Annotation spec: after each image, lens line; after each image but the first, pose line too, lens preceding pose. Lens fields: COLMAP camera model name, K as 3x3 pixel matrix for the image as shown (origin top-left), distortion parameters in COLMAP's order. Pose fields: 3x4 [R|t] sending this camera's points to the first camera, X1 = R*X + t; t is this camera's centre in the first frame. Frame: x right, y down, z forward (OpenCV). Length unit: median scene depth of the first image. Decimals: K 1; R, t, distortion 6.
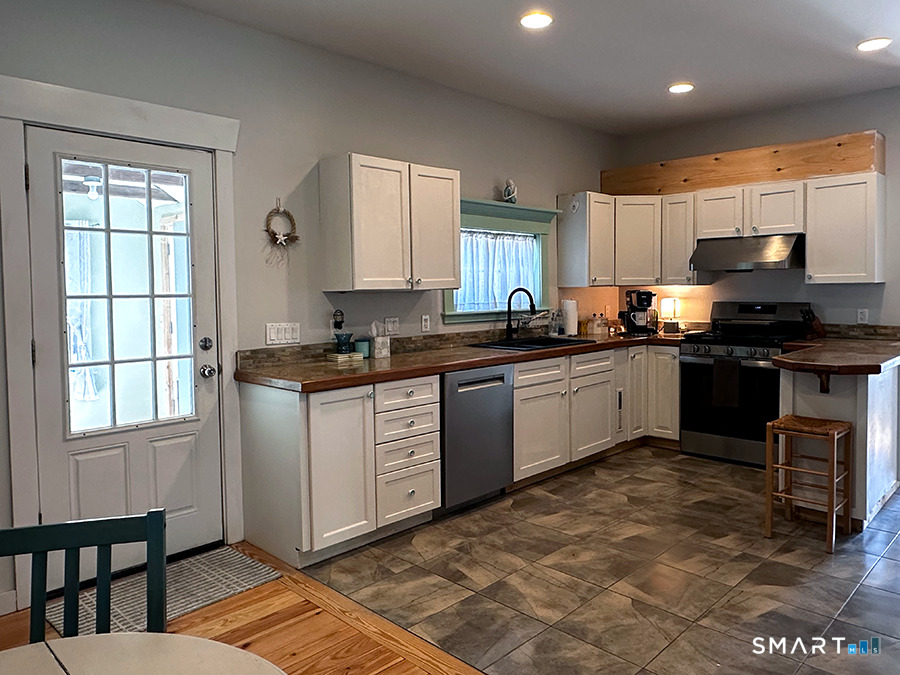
lens RADIAL K [[648.1, 0, 489.6], [0, 648.1, 312.7], [0, 0, 1]] dist [-0.001652, 0.000299]
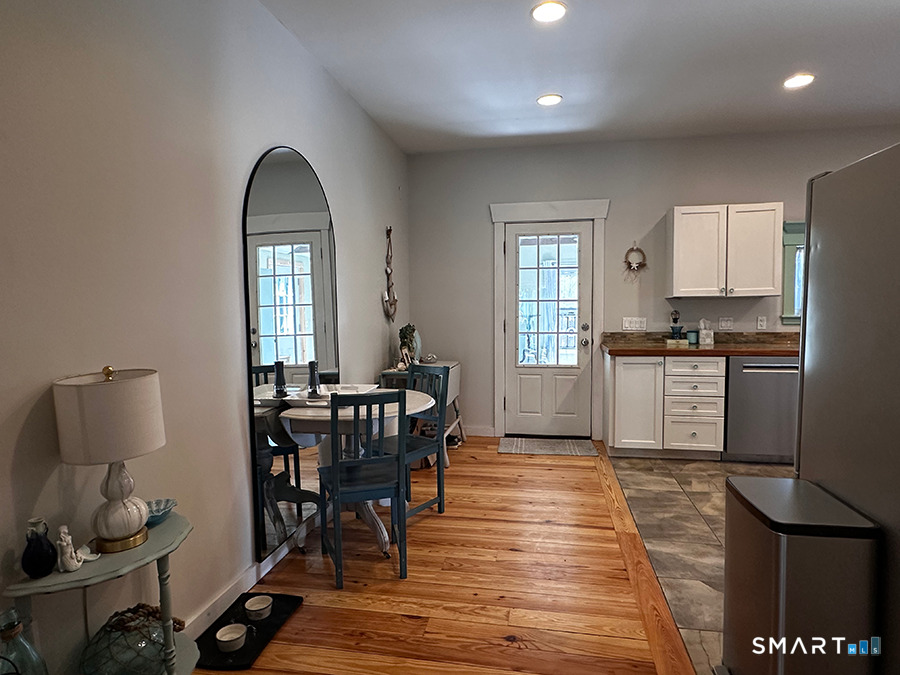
lens RADIAL K [[544.2, 0, 450.0], [0, 544.2, 337.5], [0, 0, 1]] dist [0.002057, 0.000228]
pose [[0.540856, 0.052739, -0.839460, 0.594807], [-0.029637, 0.998608, 0.043643, 0.020355], [0.840593, 0.001274, 0.541666, -0.137579]]
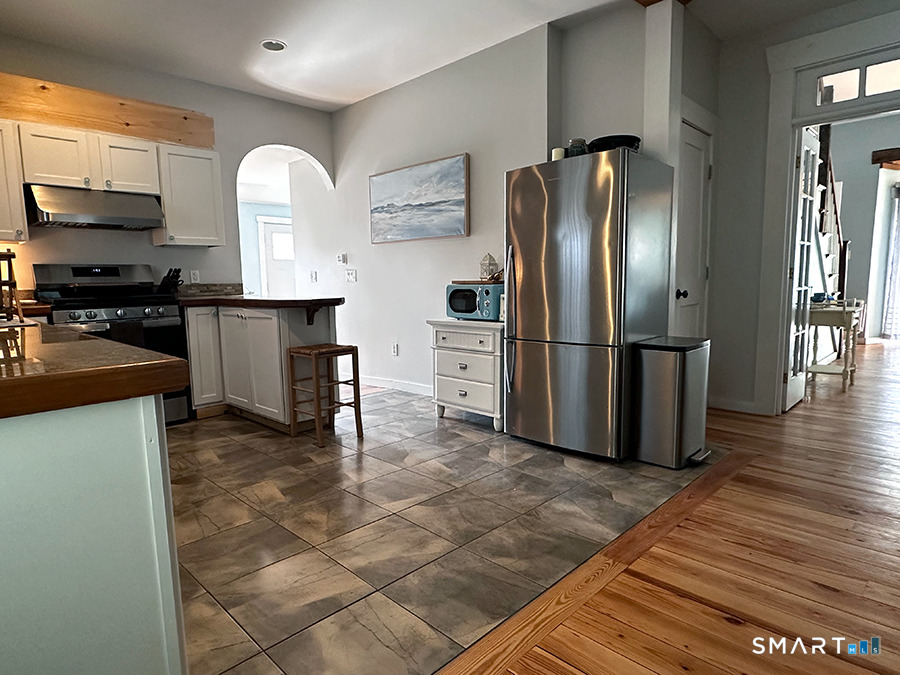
lens RADIAL K [[517.2, 0, 450.0], [0, 517.2, 337.5], [0, 0, 1]] dist [0.002118, 0.000456]
pose [[0.037509, -0.105934, 0.993665, -0.470965], [0.057062, 0.992970, 0.103706, 0.059897], [-0.997666, 0.052811, 0.043290, 0.691344]]
